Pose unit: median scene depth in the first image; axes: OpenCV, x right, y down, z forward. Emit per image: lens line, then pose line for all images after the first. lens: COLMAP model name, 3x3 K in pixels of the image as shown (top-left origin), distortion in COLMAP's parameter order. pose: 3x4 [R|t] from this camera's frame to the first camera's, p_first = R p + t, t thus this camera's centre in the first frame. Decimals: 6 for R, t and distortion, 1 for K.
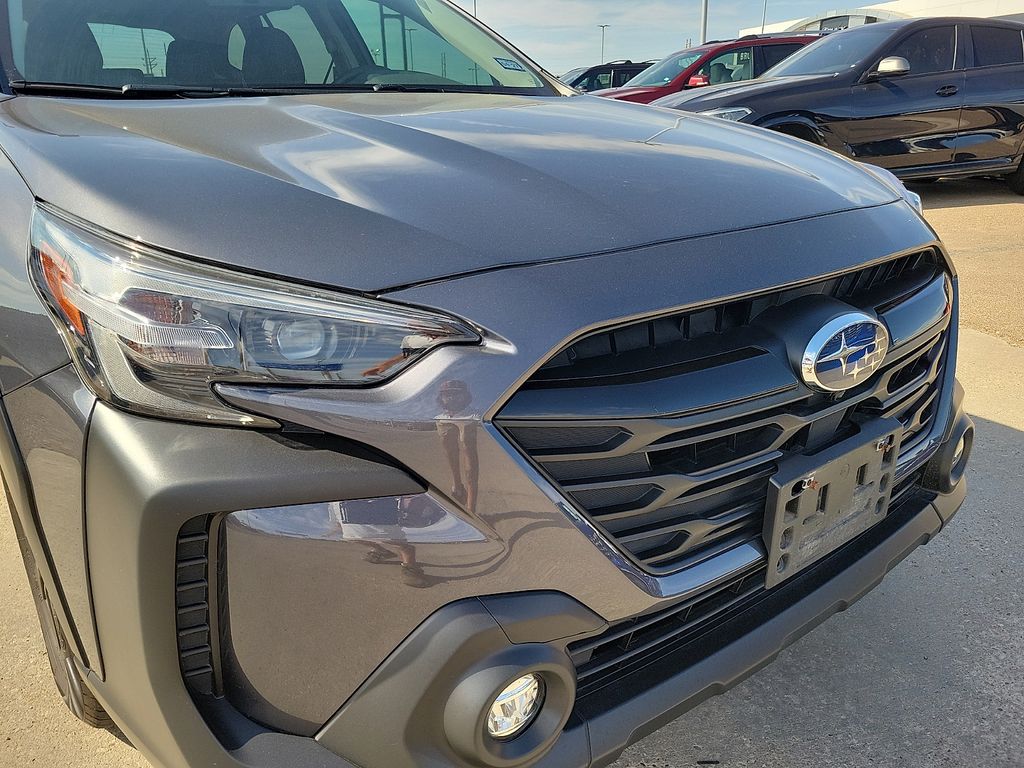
lens RADIAL K [[730.4, 0, 491.0], [0, 730.4, 371.7], [0, 0, 1]] dist [0.056616, -0.000730]
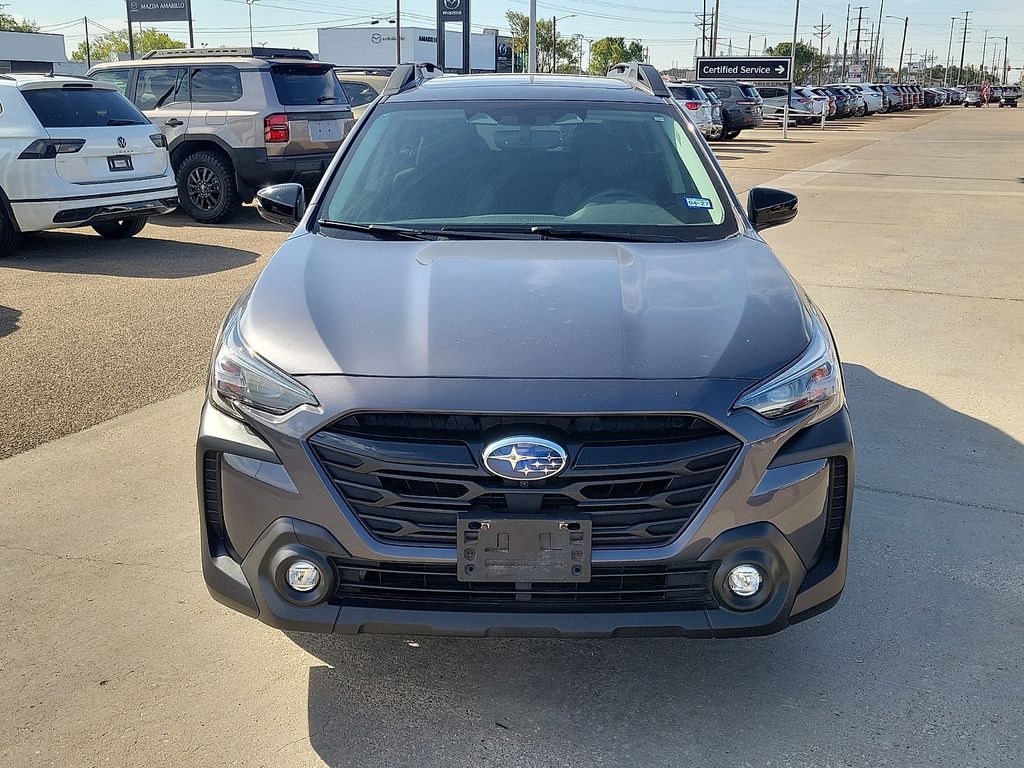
lens RADIAL K [[1043.0, 0, 512.0], [0, 1043.0, 384.0], [0, 0, 1]] dist [0.051655, -0.023279]
pose [[0.790137, 0.187336, -0.583599, 1.919799], [-0.219767, 0.975428, 0.015570, -0.237182], [0.572176, 0.115953, 0.811892, -1.039137]]
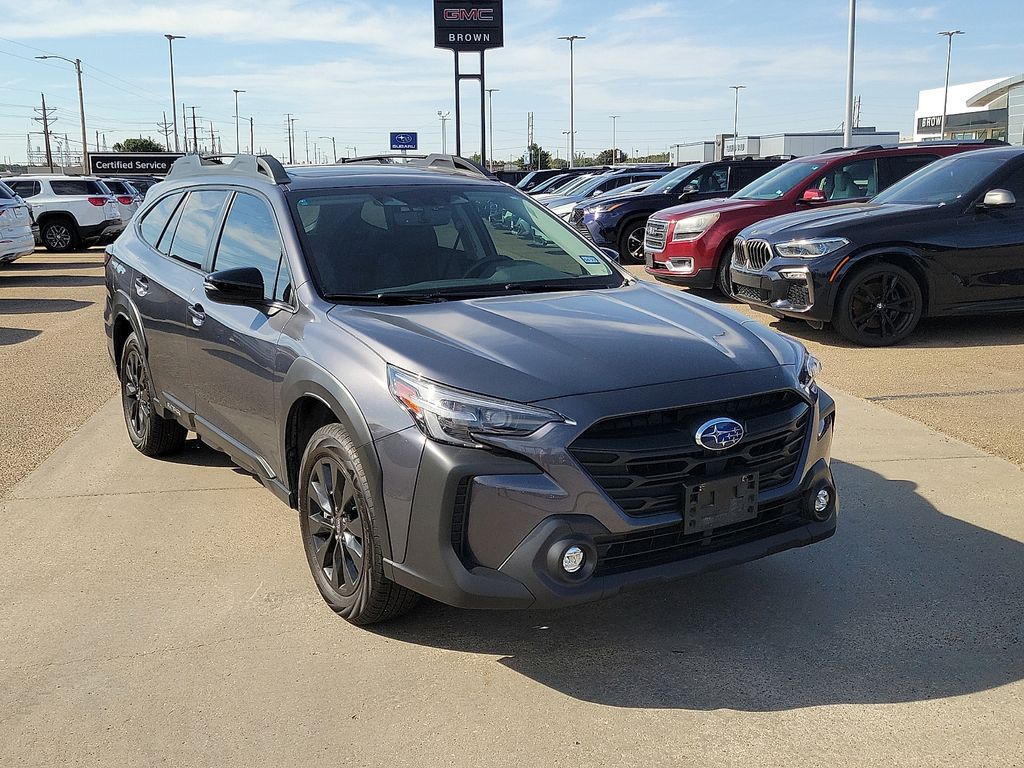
lens RADIAL K [[1043.0, 0, 512.0], [0, 1043.0, 384.0], [0, 0, 1]] dist [0.051655, -0.023279]
pose [[0.997126, 0.024022, -0.071858, 0.057949], [-0.034097, 0.989215, -0.142448, 0.328283], [0.067661, 0.144489, 0.987190, -2.472301]]
